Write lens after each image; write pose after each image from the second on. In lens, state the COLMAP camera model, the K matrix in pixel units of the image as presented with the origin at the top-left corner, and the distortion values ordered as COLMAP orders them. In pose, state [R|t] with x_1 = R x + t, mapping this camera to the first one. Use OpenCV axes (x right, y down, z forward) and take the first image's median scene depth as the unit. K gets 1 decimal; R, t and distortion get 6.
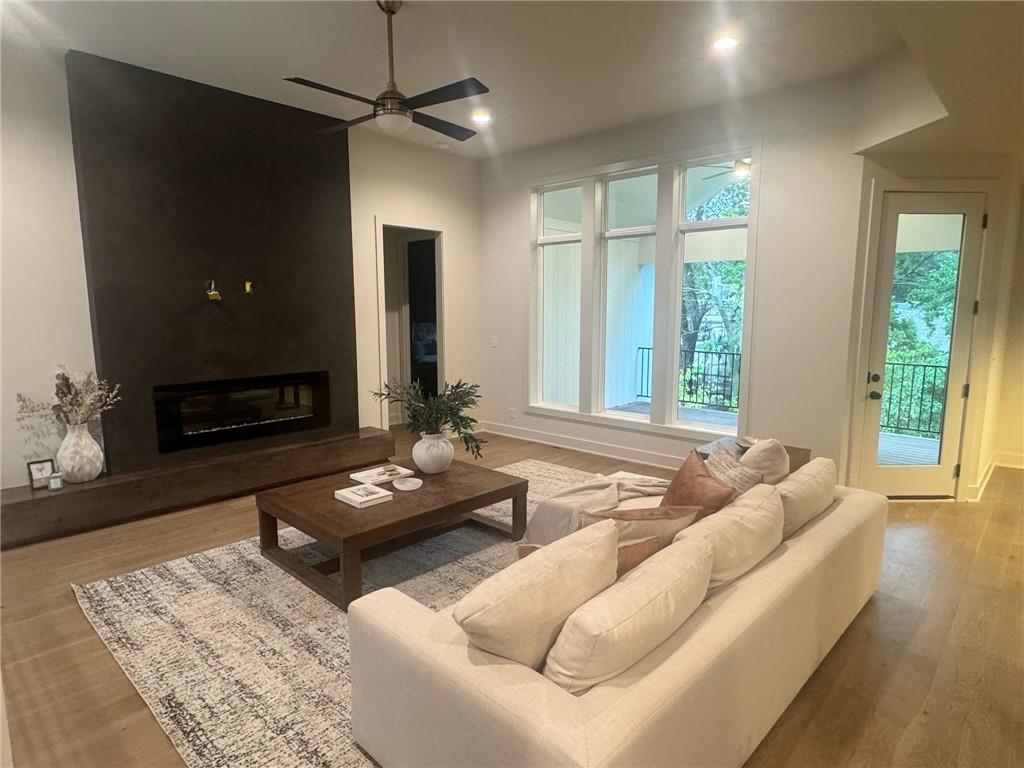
lens RADIAL K [[586.2, 0, 512.2], [0, 586.2, 388.9], [0, 0, 1]] dist [-0.007335, 0.005825]
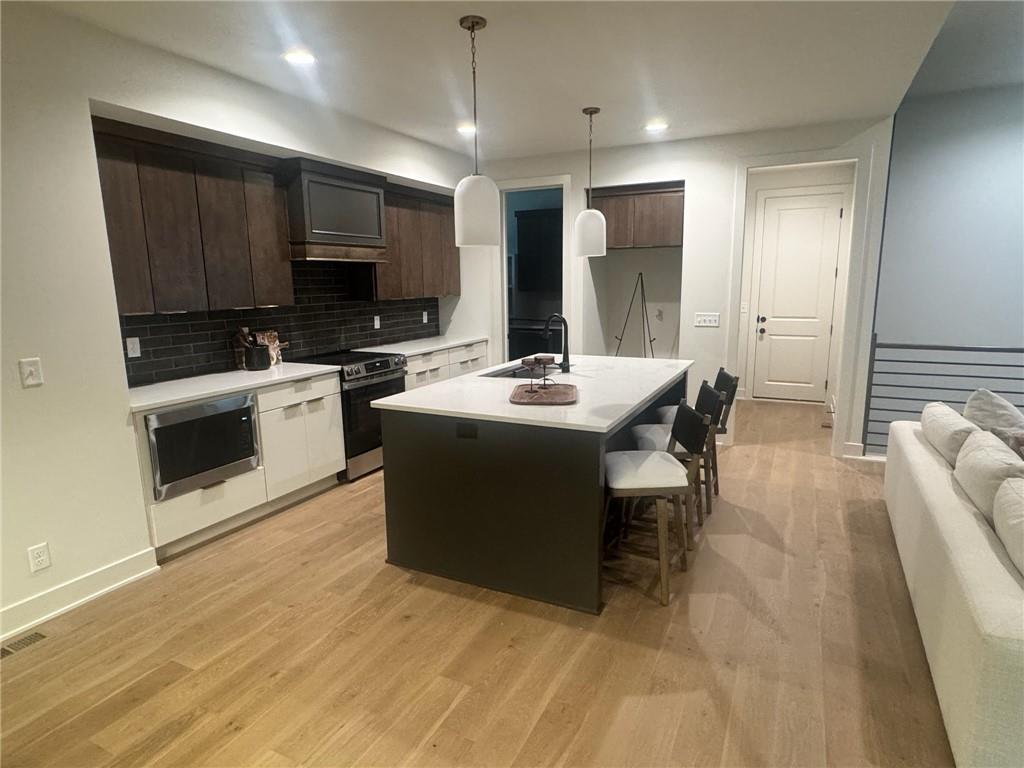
lens RADIAL K [[586.2, 0, 511.8], [0, 586.2, 387.2], [0, 0, 1]] dist [-0.007335, 0.005825]
pose [[-0.956658, 0.066912, -0.283423, 0.864075], [-0.025325, 0.950443, 0.309866, -0.121061], [0.290111, 0.303614, -0.907554, 0.947125]]
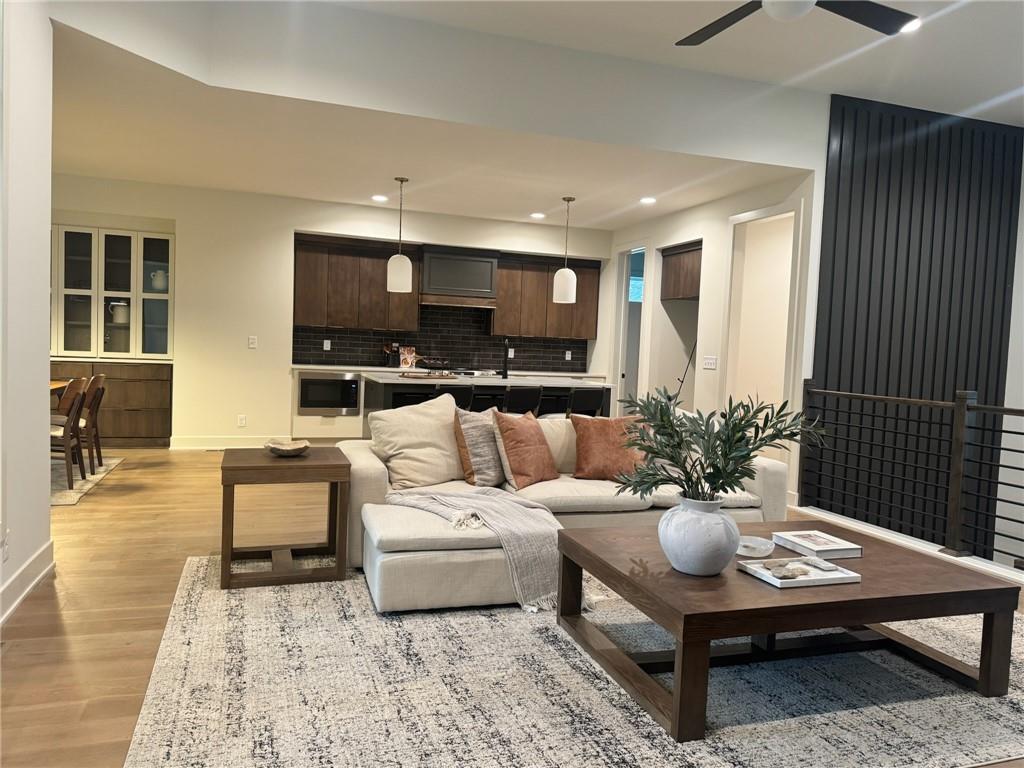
lens RADIAL K [[736.1, 0, 521.4], [0, 736.1, 390.2], [0, 0, 1]] dist [0.053410, -0.065819]
pose [[-0.886885, -0.061215, 0.457916, -0.278176], [0.024289, 0.983633, 0.178536, -0.132834], [-0.461351, 0.169464, -0.870883, 1.570681]]
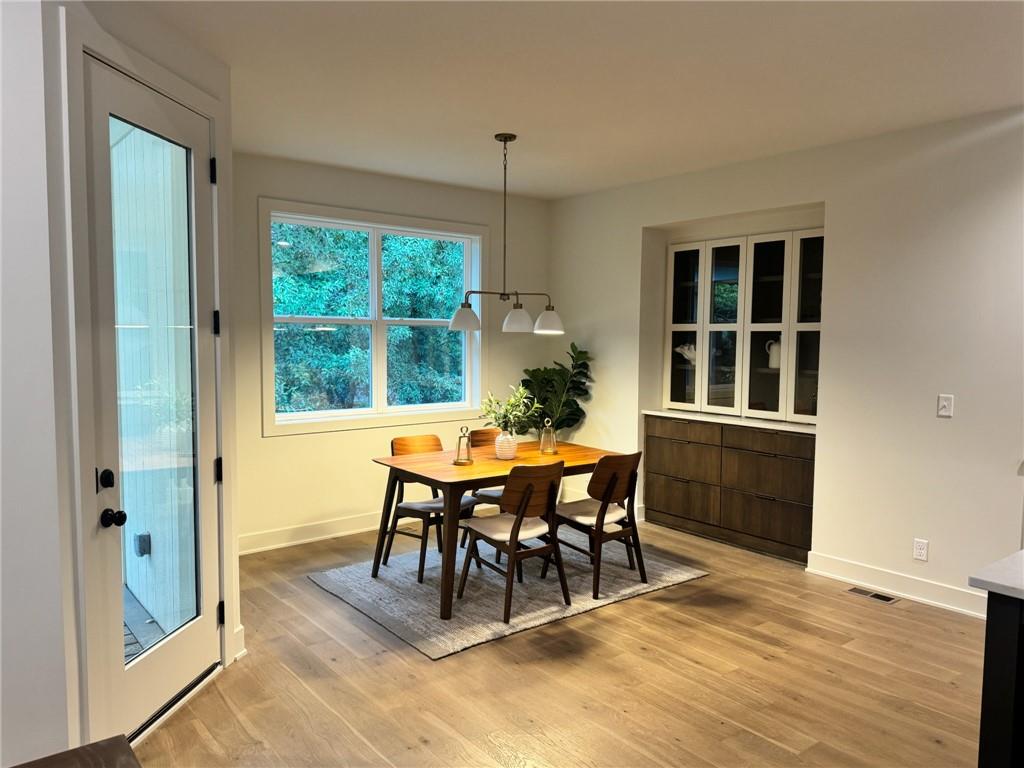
lens RADIAL K [[736.1, 0, 512.6], [0, 736.1, 385.9], [0, 0, 1]] dist [0.053410, -0.065819]
pose [[0.147620, -0.066779, 0.986787, 0.130766], [0.127585, 0.990668, 0.047955, -0.080122], [-0.980780, 0.118820, 0.154762, 0.650375]]
